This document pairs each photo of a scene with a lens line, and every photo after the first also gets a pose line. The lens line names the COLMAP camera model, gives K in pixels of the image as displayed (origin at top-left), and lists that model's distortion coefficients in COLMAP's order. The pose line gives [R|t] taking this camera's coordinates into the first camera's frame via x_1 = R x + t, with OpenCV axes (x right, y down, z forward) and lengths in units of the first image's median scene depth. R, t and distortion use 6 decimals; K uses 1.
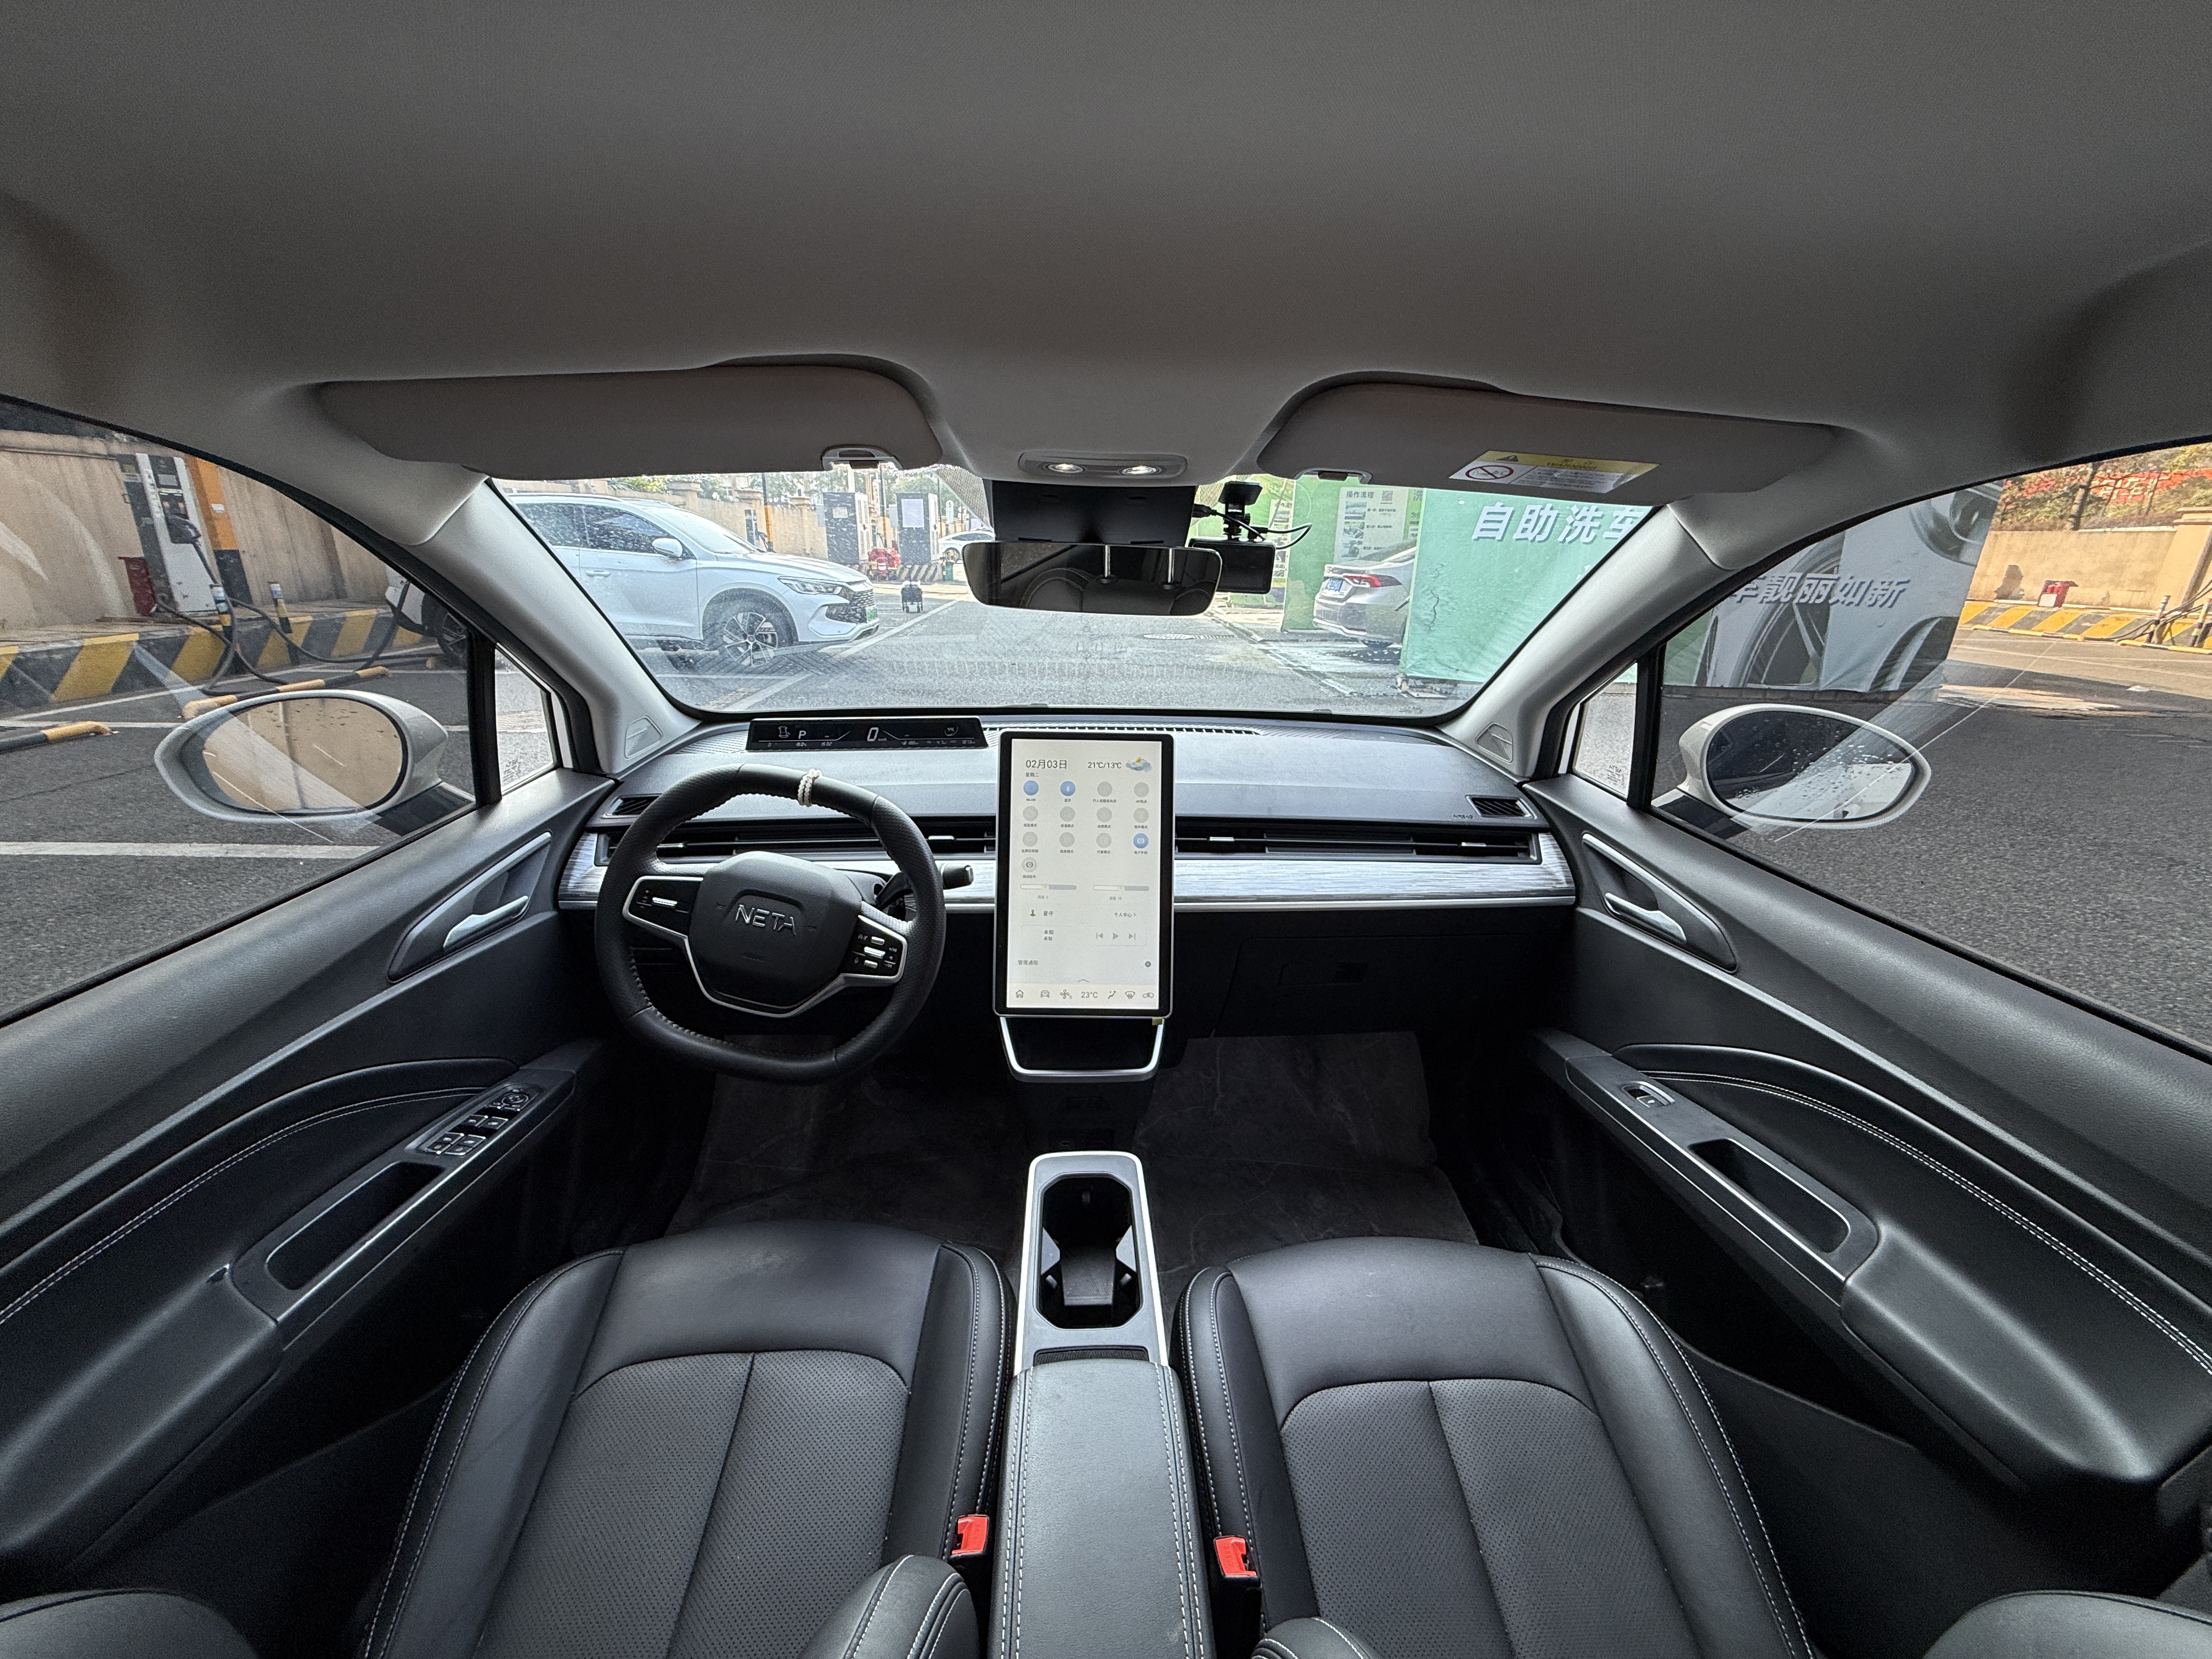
lens RADIAL K [[882.8, 0, 1096.3], [0, 882.8, 808.1], [0, 0, 1]] dist [-0.000429, 0.001329]
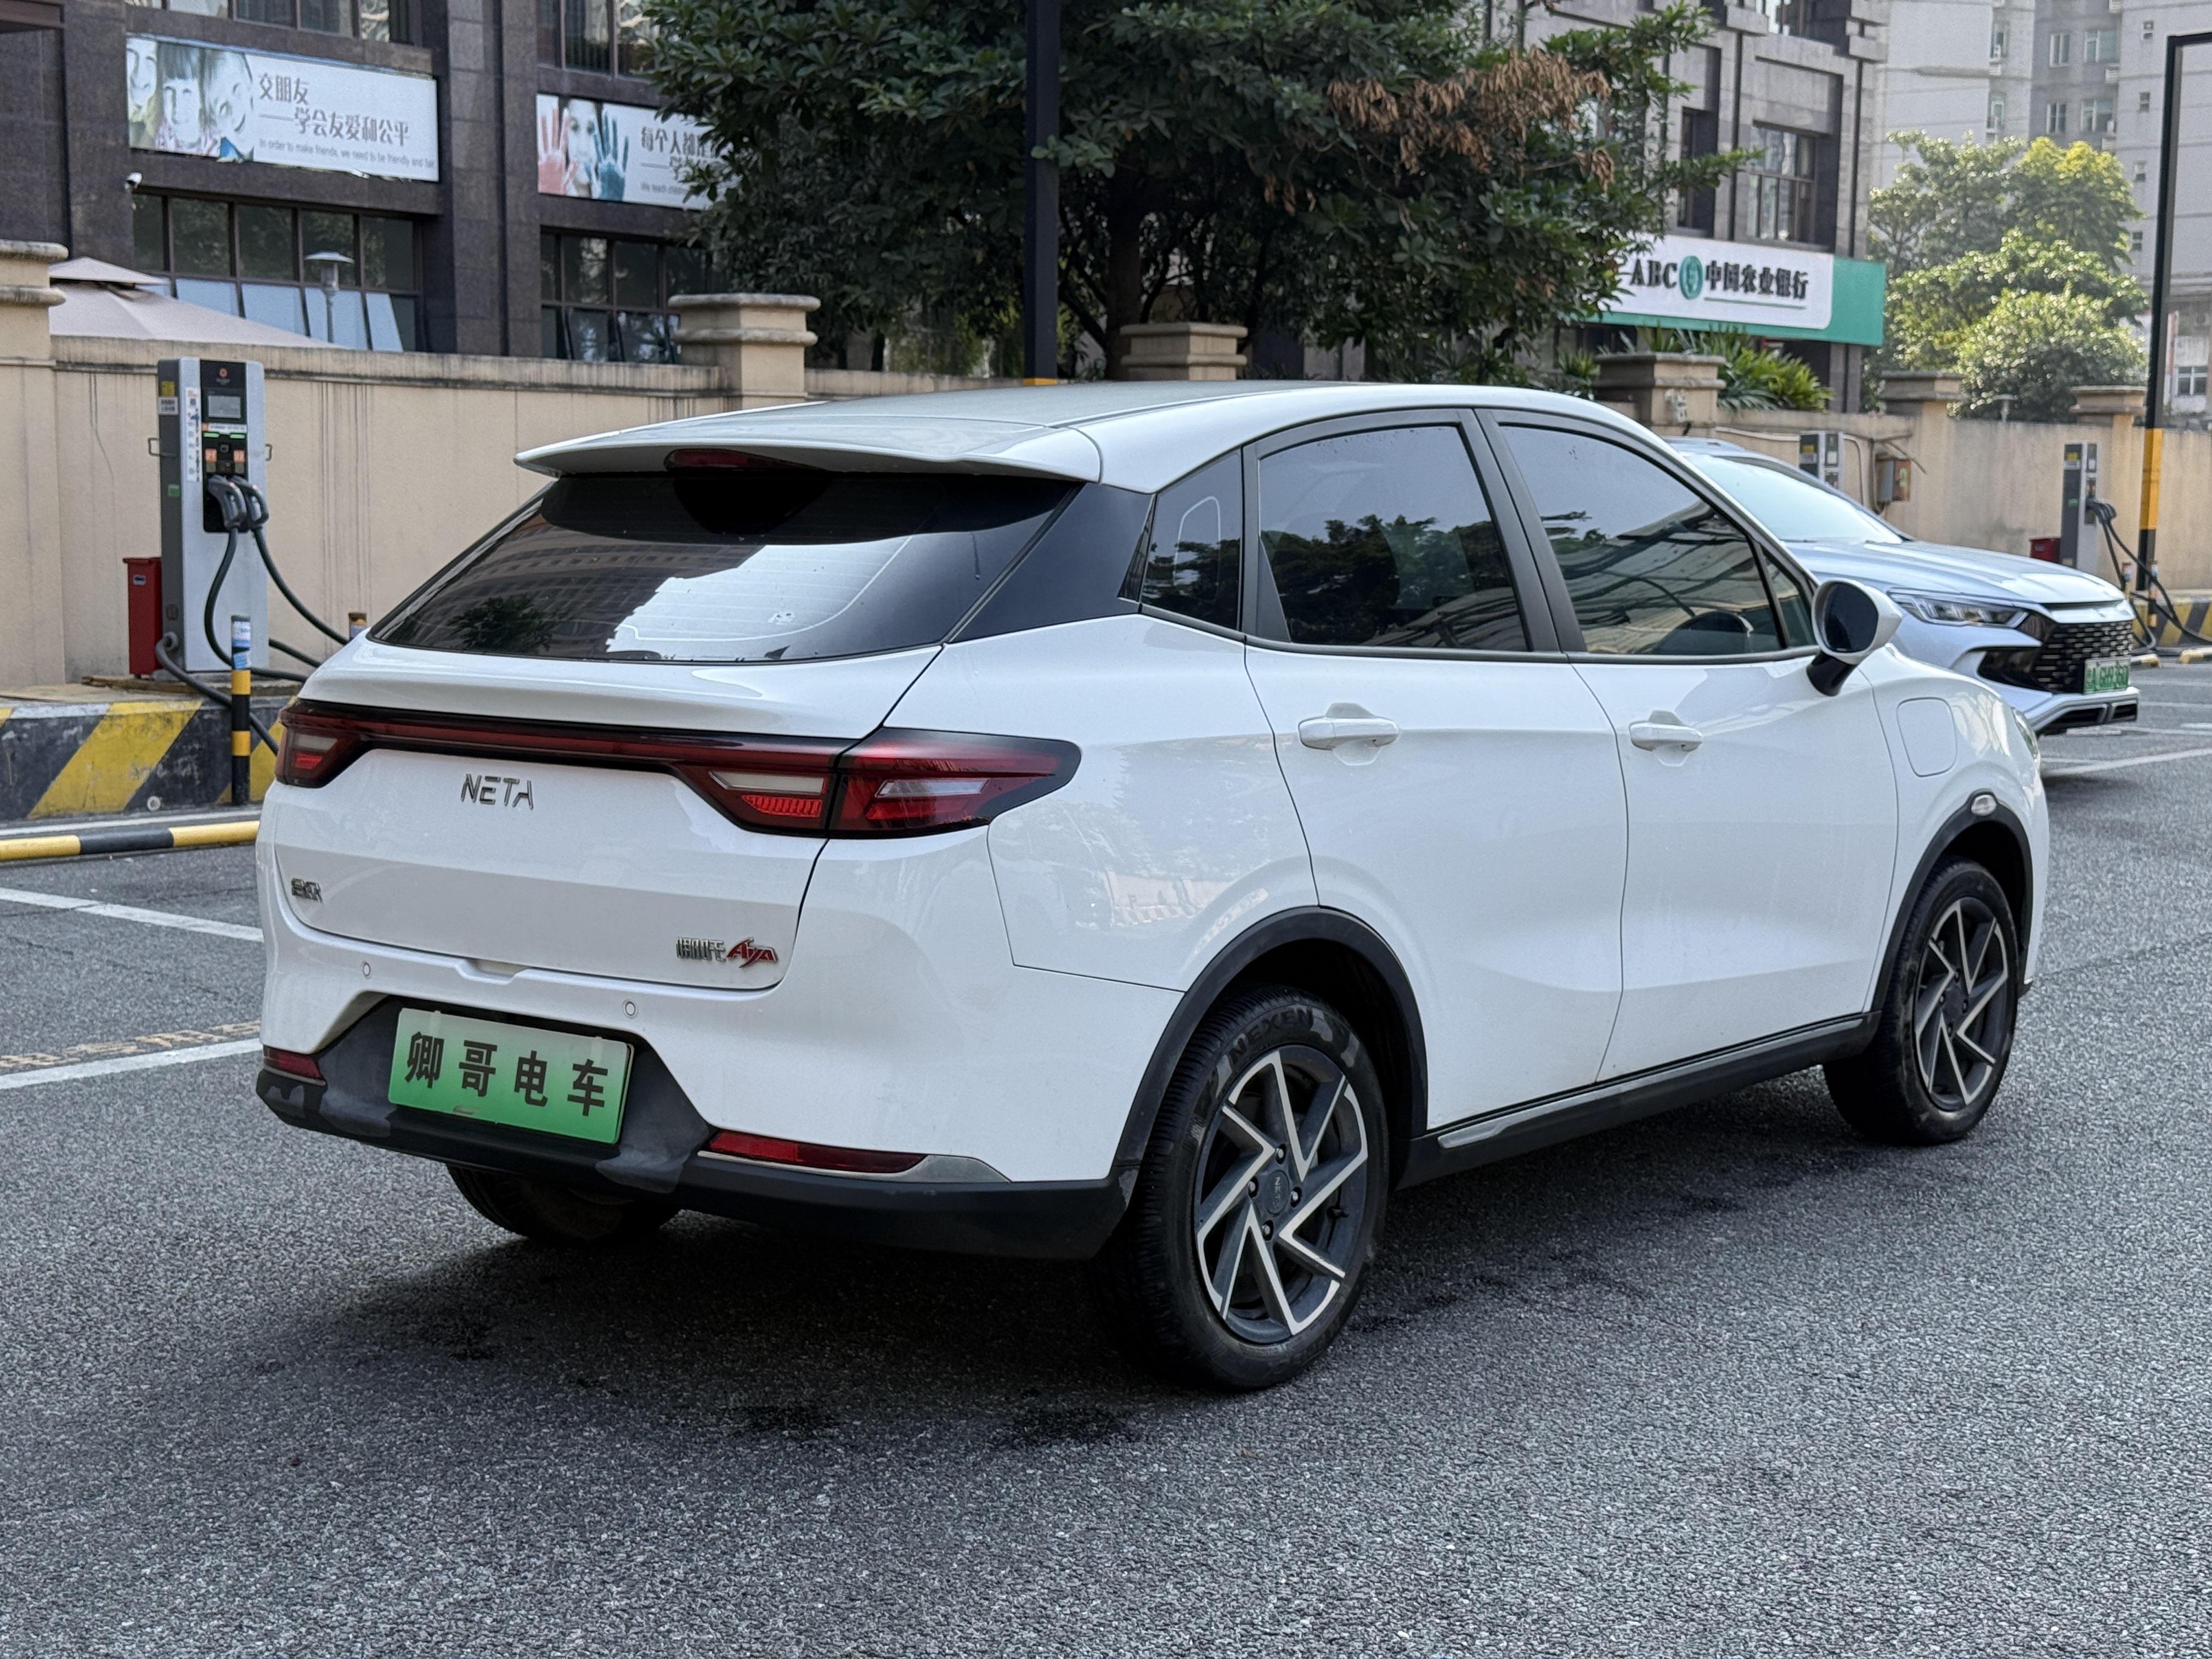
lens RADIAL K [[3192.6, 0, 1098.8], [0, 3192.6, 833.7], [0, 0, 1]] dist [0.048346, 0.000000]
pose [[0.747460, 0.051071, -0.662340, 0.478982], [-0.183924, 0.973974, -0.132461, 0.174860], [0.638338, 0.220830, 0.737400, -0.517550]]
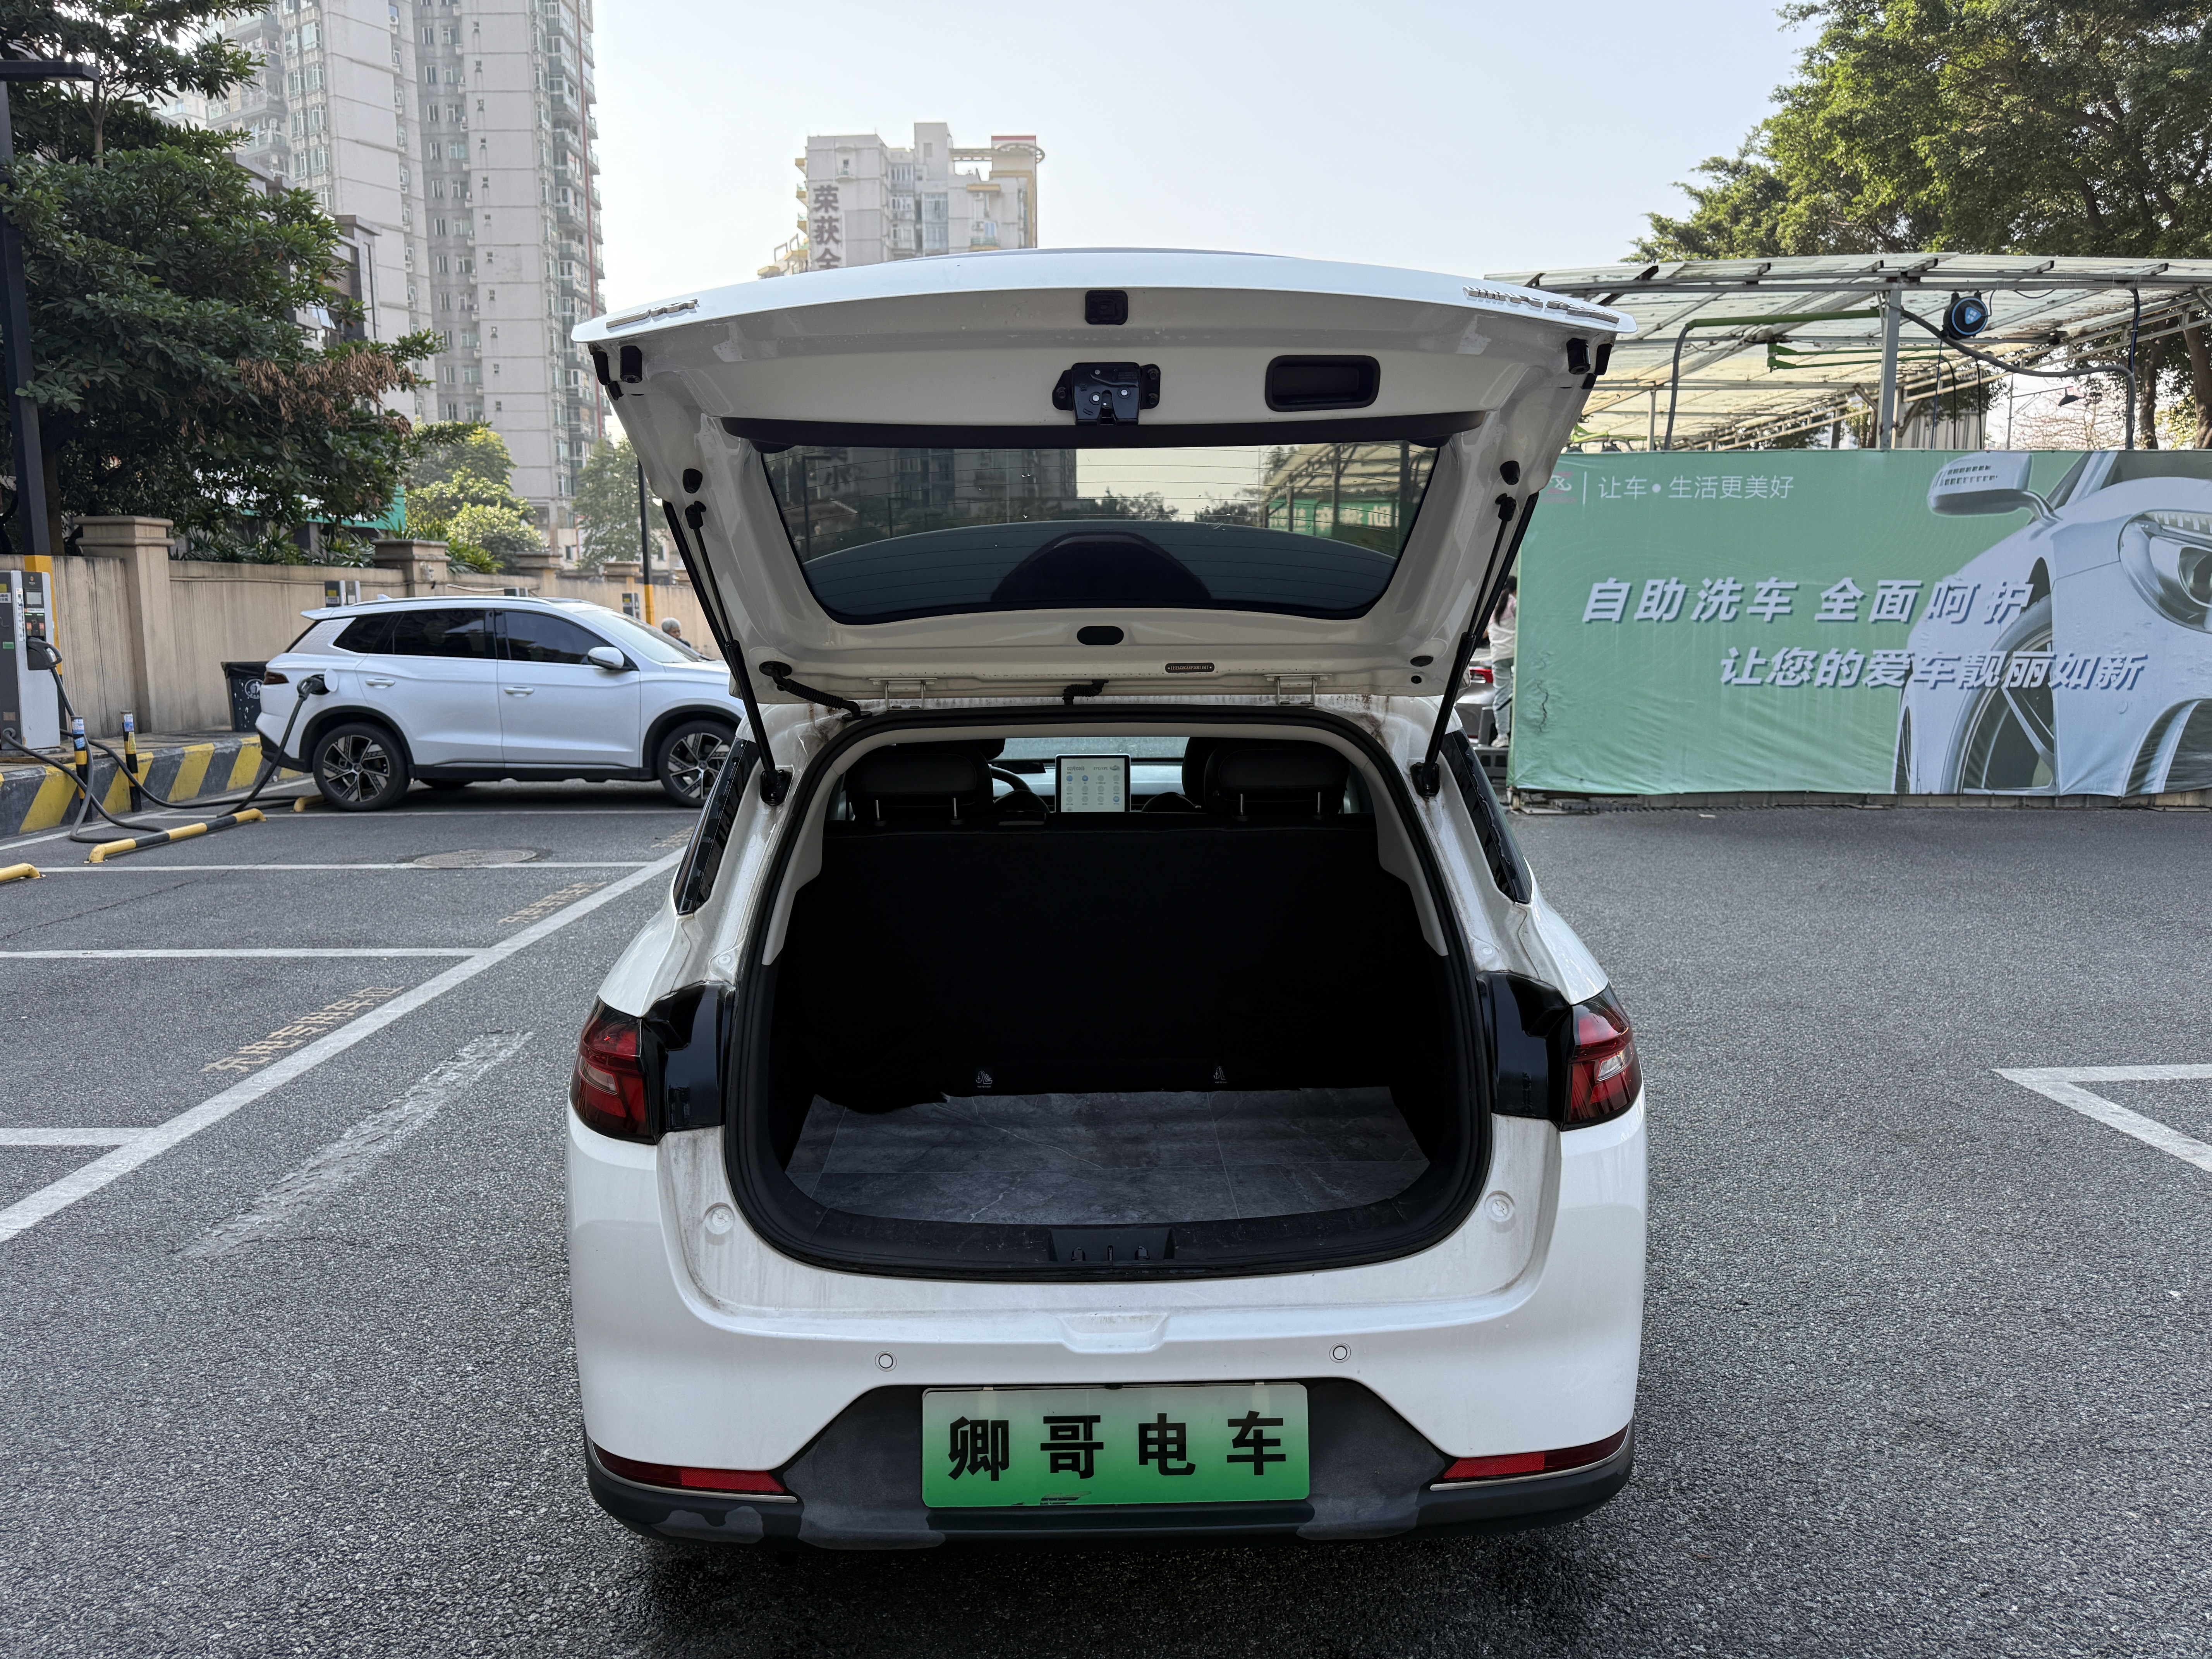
lens RADIAL K [[1579.7, 0, 1089.5], [0, 1579.7, 840.9], [0, 0, 1]] dist [0.024536, -0.043765]
pose [[0.999010, -0.022931, -0.038116, 0.018364], [0.016922, 0.988374, -0.151096, 0.103267], [0.041138, 0.150301, 0.987784, -0.410463]]
